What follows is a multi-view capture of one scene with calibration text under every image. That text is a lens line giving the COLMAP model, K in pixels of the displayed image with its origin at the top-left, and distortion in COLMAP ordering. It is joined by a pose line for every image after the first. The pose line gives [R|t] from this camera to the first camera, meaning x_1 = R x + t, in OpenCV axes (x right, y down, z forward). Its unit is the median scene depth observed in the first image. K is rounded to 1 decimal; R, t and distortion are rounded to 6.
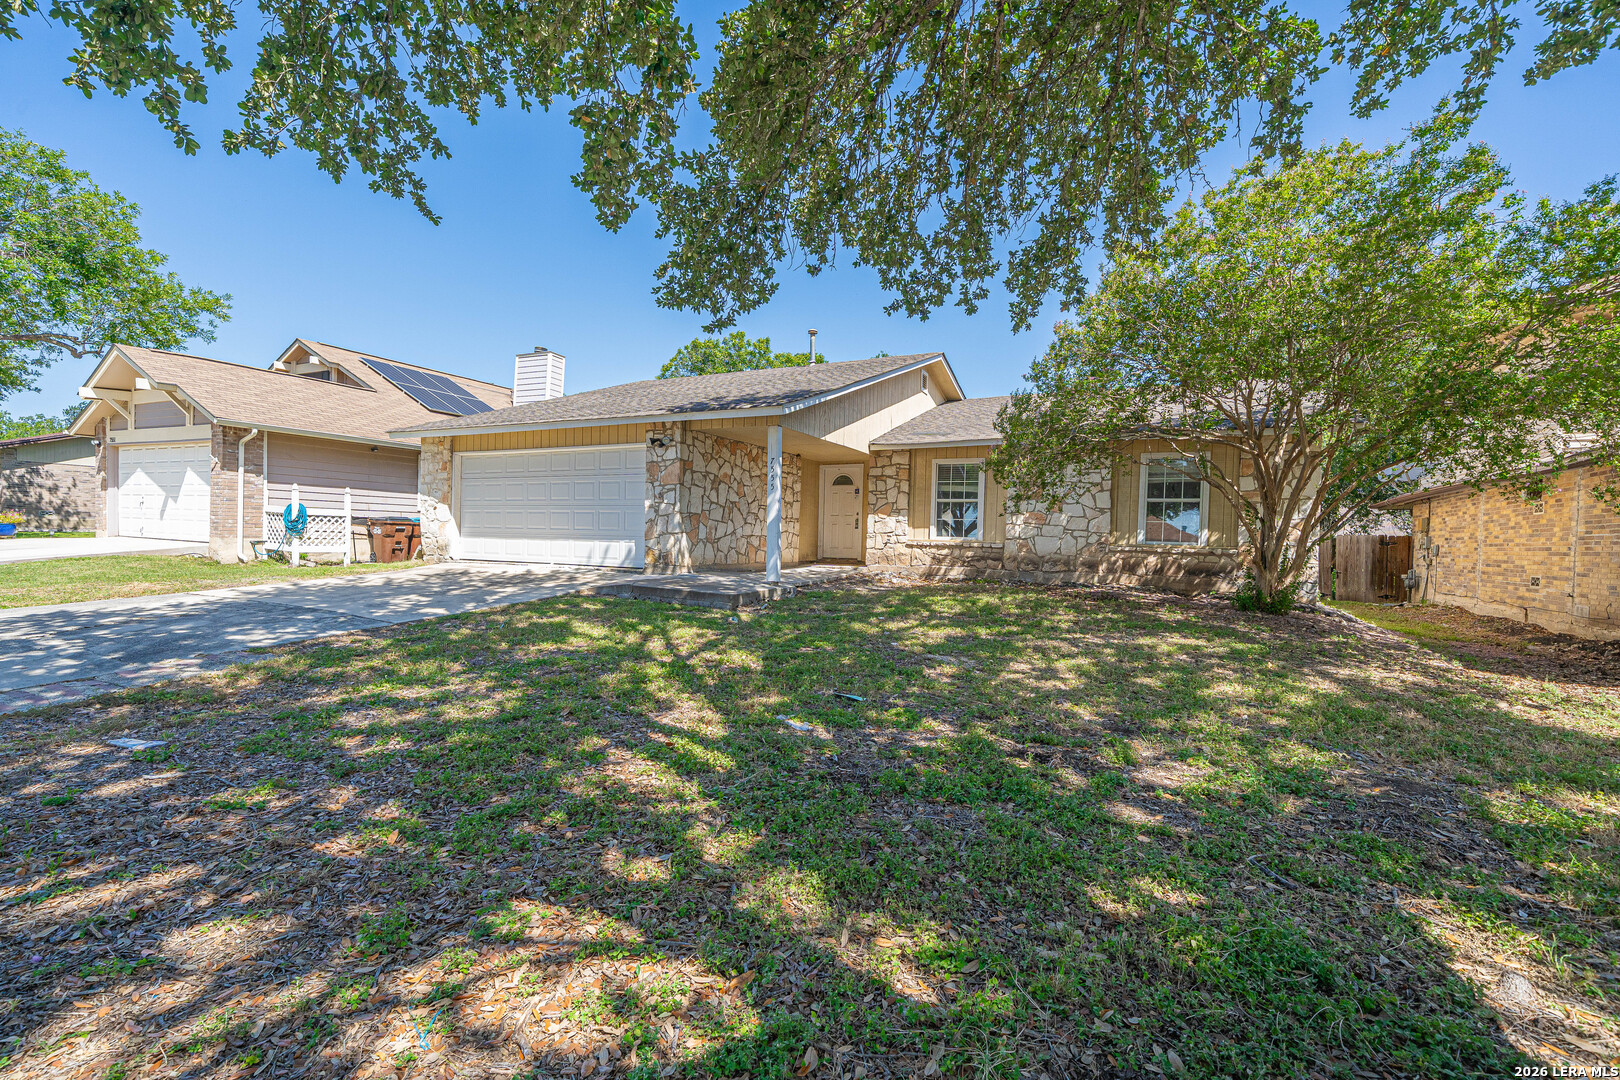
lens RADIAL K [[717.8, 0, 810.0], [0, 717.8, 540.0], [0, 0, 1]] dist [-0.000367, 0.000134]
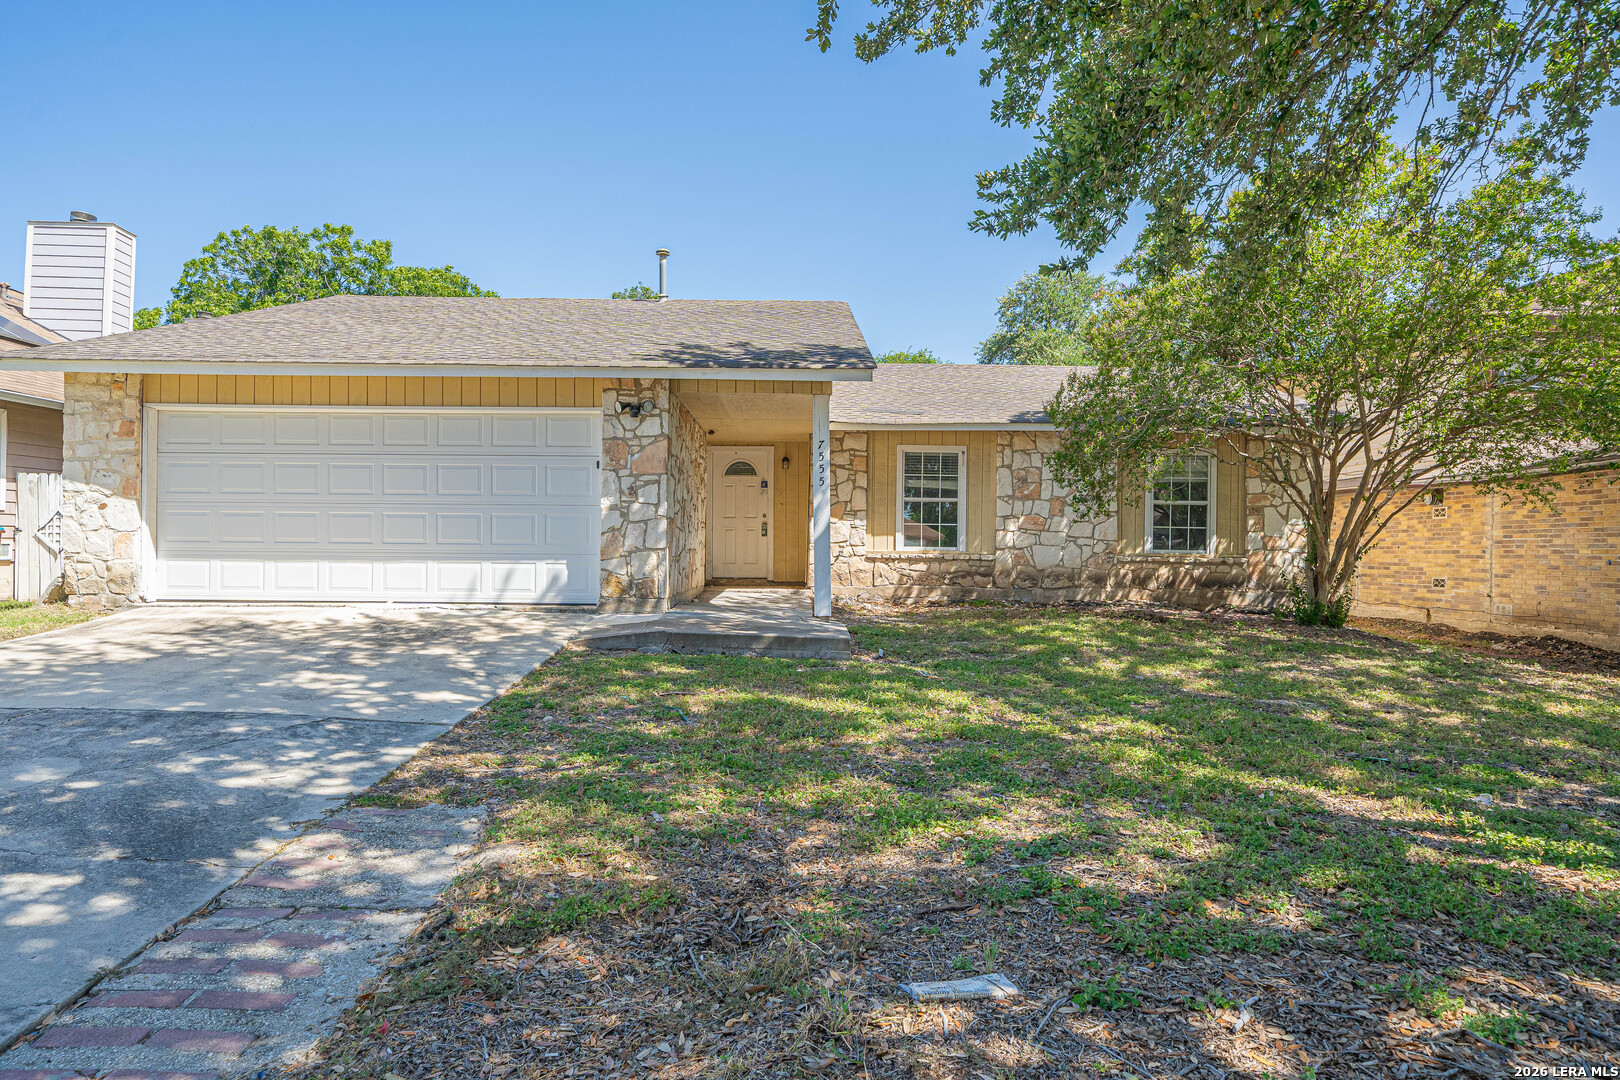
lens RADIAL K [[981.2, 0, 810.0], [0, 981.2, 540.0], [0, 0, 1]] dist [-0.000478, -0.000438]
pose [[0.893879, -0.010336, 0.448190, -0.409218], [0.011346, 0.999936, 0.000433, -0.014509], [-0.448165, 0.004698, 0.893938, 0.121036]]
